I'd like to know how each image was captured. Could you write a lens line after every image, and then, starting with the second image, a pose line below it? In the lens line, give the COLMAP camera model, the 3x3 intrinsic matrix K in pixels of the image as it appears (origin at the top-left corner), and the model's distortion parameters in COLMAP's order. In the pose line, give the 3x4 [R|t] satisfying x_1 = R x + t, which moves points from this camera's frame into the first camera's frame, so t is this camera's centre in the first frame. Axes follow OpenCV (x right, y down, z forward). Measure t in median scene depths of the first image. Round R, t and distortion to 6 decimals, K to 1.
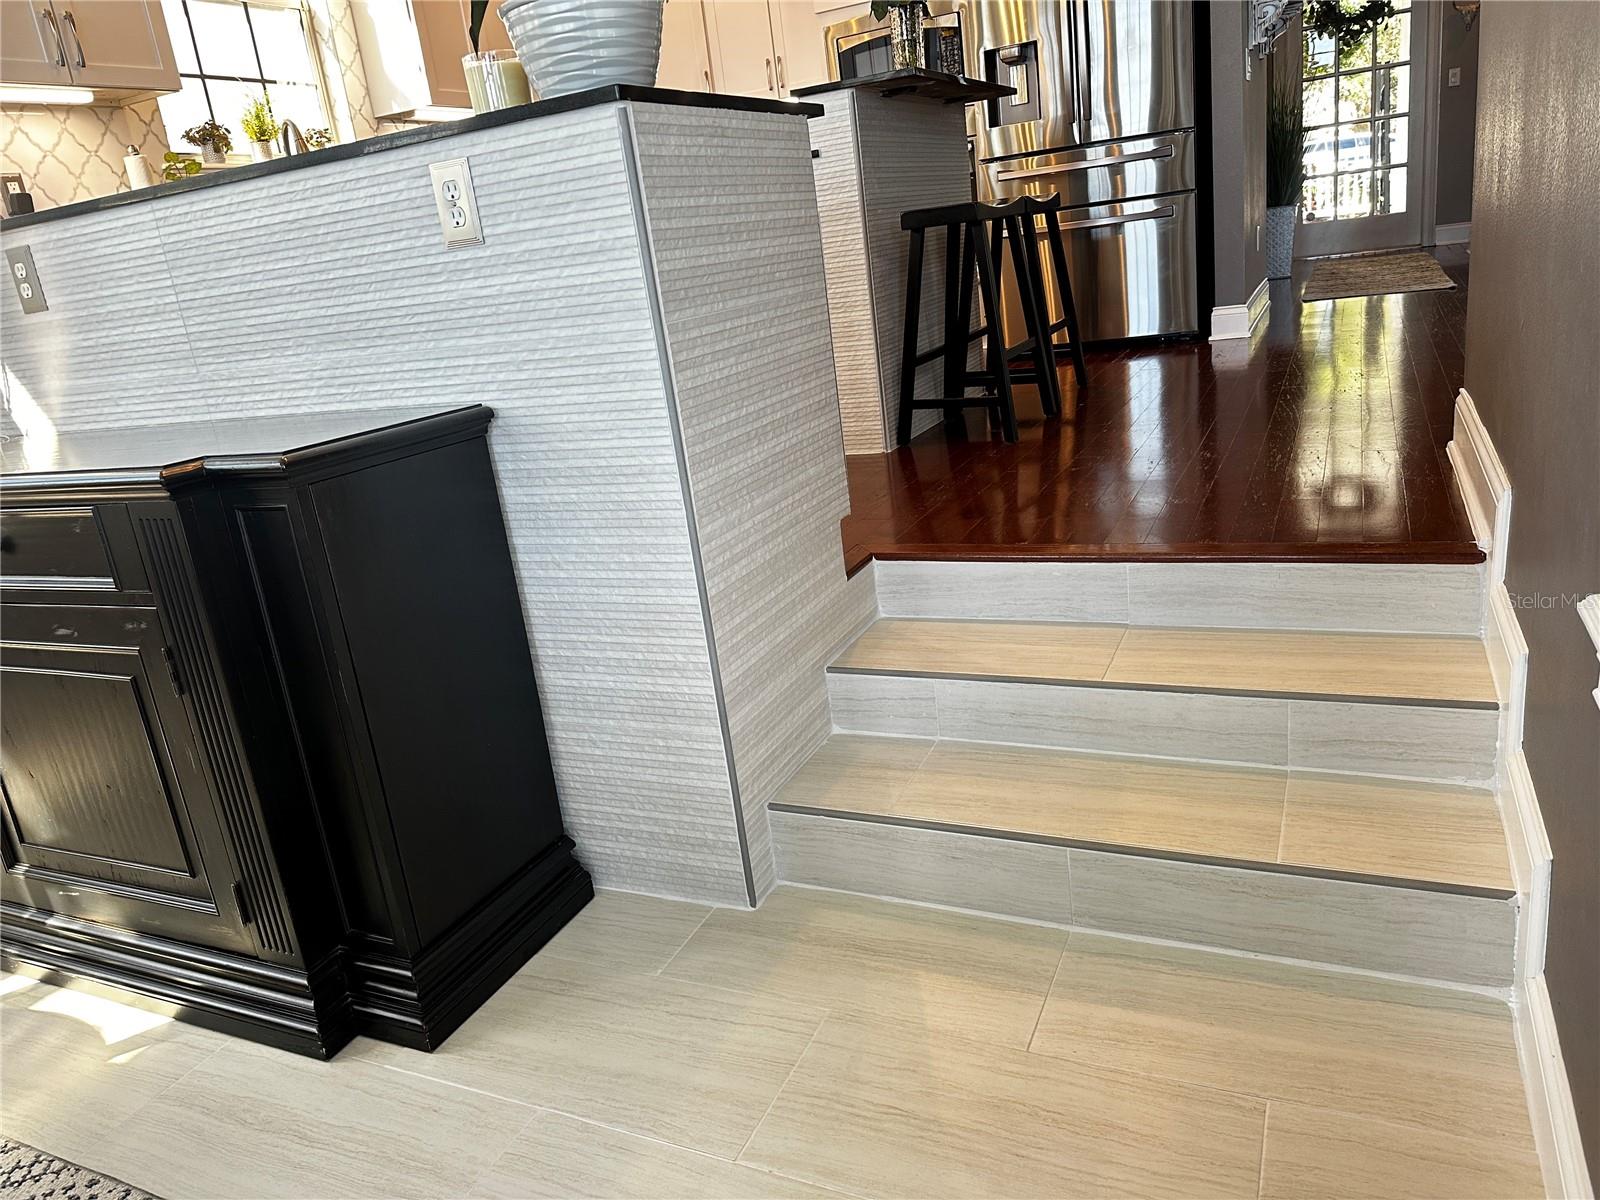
lens RADIAL K [[1121.0, 0, 773.1], [0, 1121.0, 548.8], [0, 0, 1]] dist [0.080360, -0.097476]
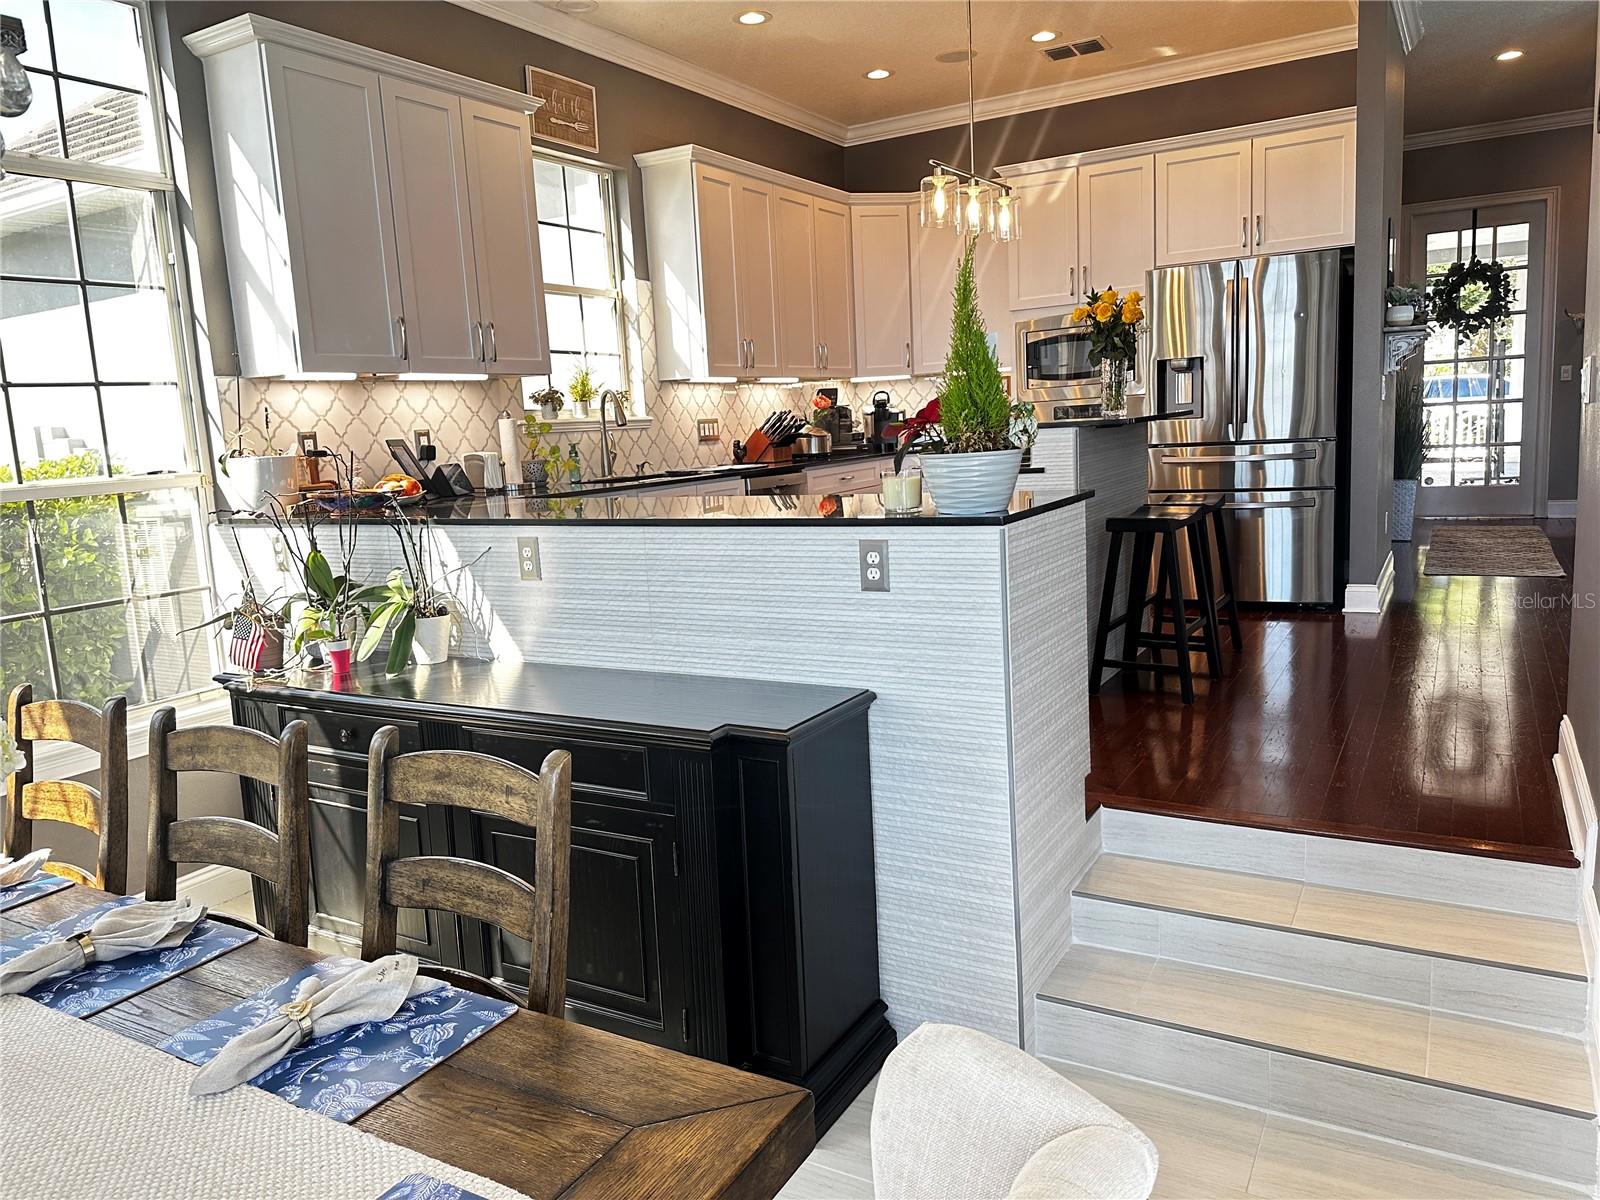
lens RADIAL K [[1099.1, 0, 800.3], [0, 1099.1, 566.5], [0, 0, 1]] dist [0.057866, -0.047570]
pose [[0.994202, 0.082422, -0.069057, -0.226742], [-0.090778, 0.987585, -0.128201, -0.081906], [0.057633, 0.133726, 0.989341, -0.402282]]
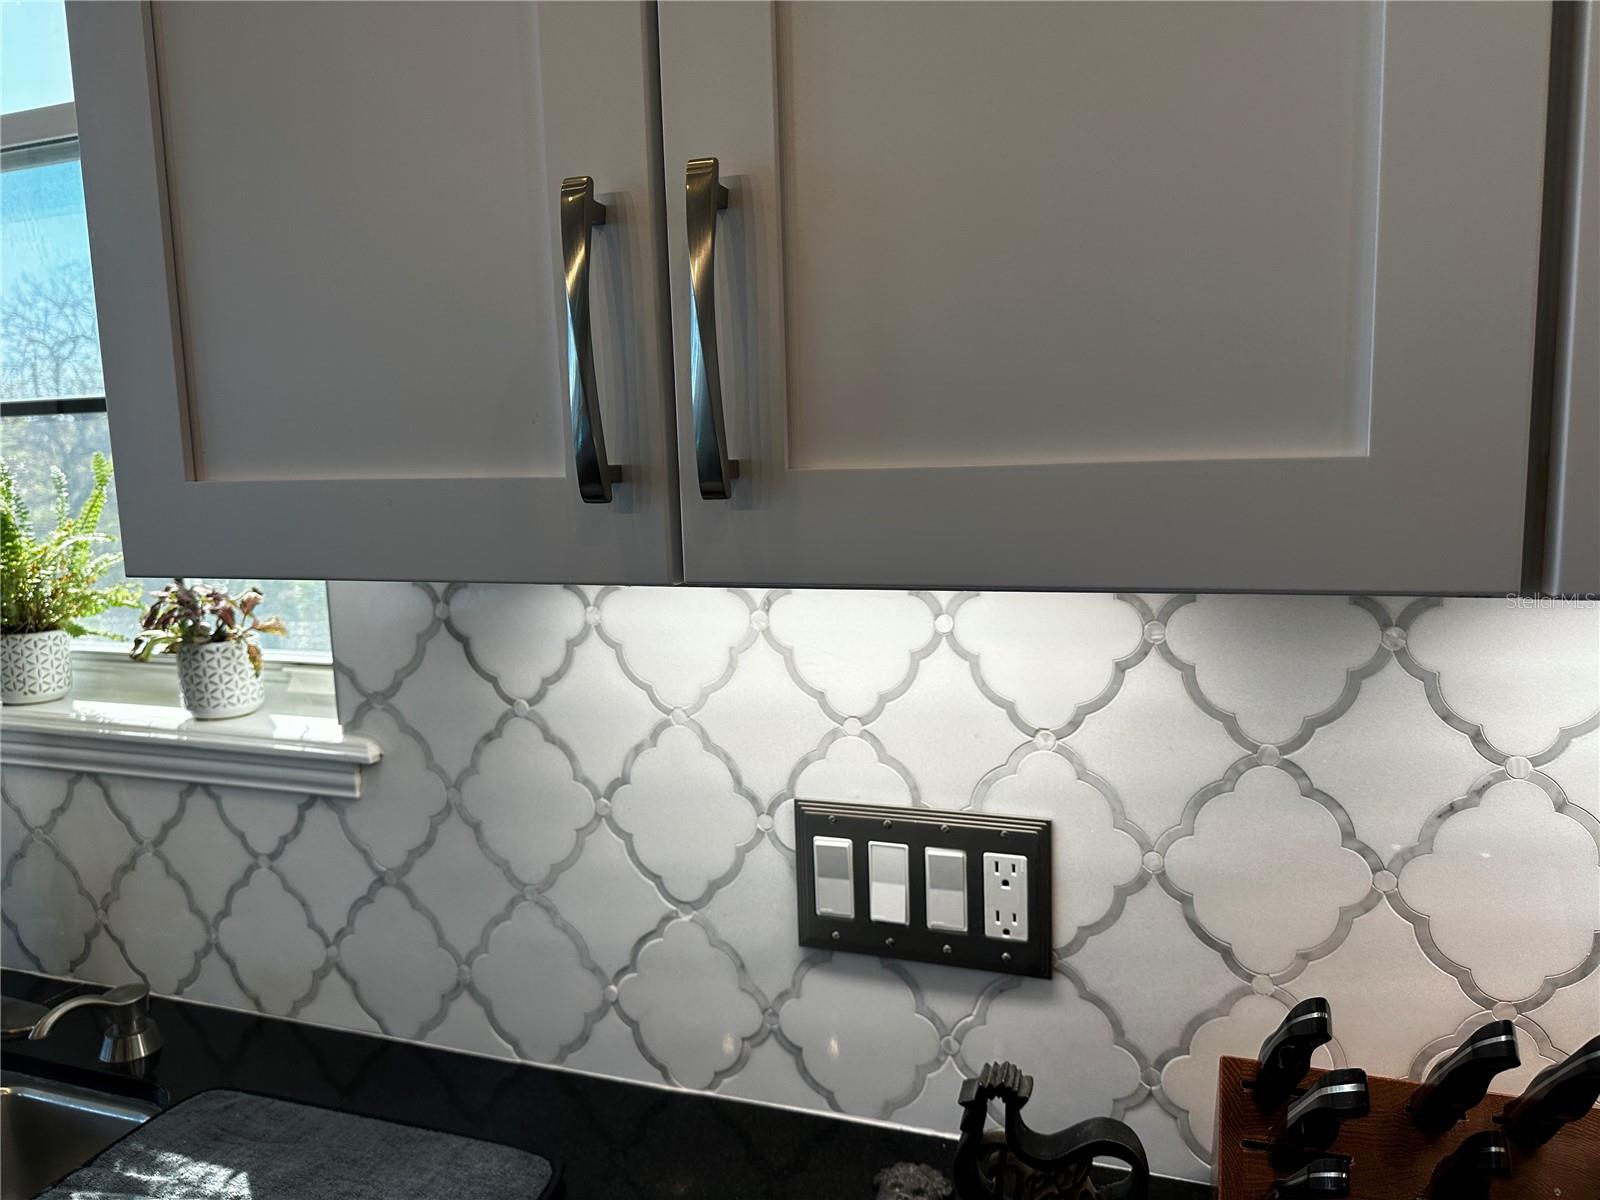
lens RADIAL K [[1126.2, 0, 800.0], [0, 1126.2, 600.0], [0, 0, 1]] dist [0.064575, -0.096960]
pose [[0.100689, 0.250256, -0.962930, -0.338770], [-0.250099, 0.943137, 0.218960, -1.029822], [0.962971, 0.218781, 0.157552, 2.470244]]
